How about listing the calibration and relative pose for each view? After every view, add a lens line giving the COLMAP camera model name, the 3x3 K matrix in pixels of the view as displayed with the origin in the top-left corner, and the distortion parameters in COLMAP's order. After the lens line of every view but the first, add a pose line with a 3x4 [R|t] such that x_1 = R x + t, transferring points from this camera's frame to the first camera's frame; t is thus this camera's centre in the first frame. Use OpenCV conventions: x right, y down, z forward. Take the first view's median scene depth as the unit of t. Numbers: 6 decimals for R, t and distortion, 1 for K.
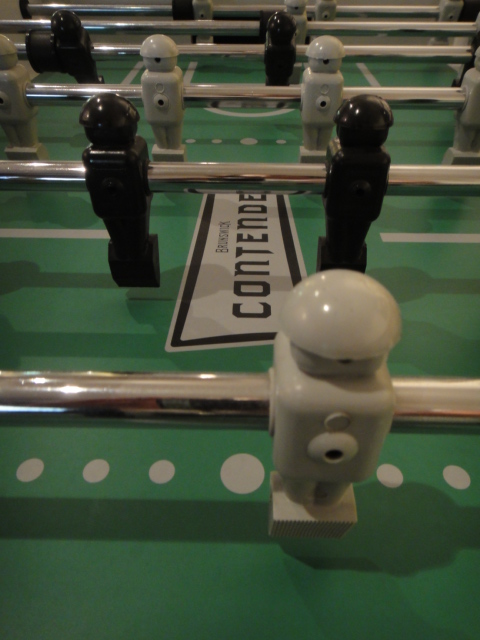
lens RADIAL K [[455.0, 0, 240.0], [0, 455.0, 320.0], [0, 0, 1]] dist [0.002500, 0.002685]
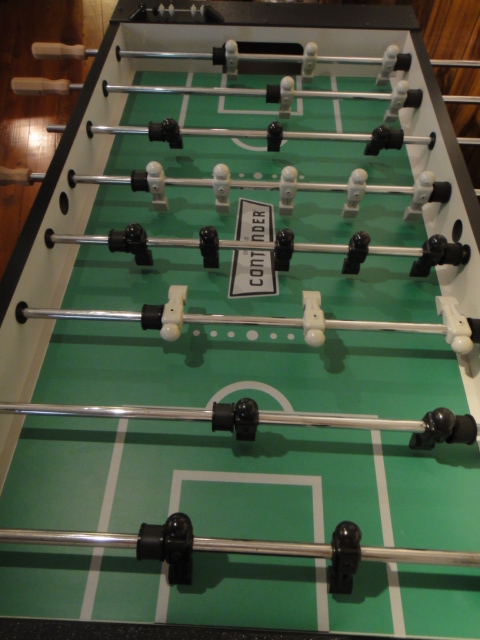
lens RADIAL K [[455.0, 0, 240.0], [0, 455.0, 320.0], [0, 0, 1]] dist [0.002500, 0.002685]
pose [[0.999691, 0.023958, -0.006611, -0.045211], [-0.021348, 0.963962, 0.265183, -0.476951], [0.012726, -0.264960, 0.964175, -1.583621]]
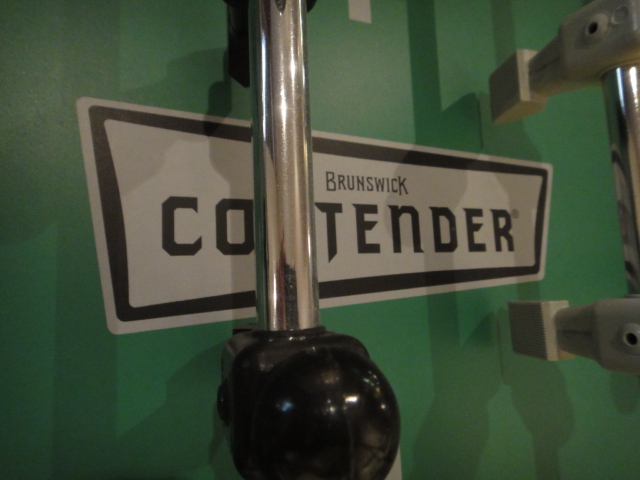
lens RADIAL K [[455.0, 0, 323.3], [0, 455.0, 236.1], [0, 0, 1]] dist [0.002500, 0.002685]
pose [[0.070262, 0.991884, -0.105972, 0.106075], [-0.907458, 0.107670, 0.406113, -0.402778], [0.414227, 0.067630, 0.907658, 0.424487]]
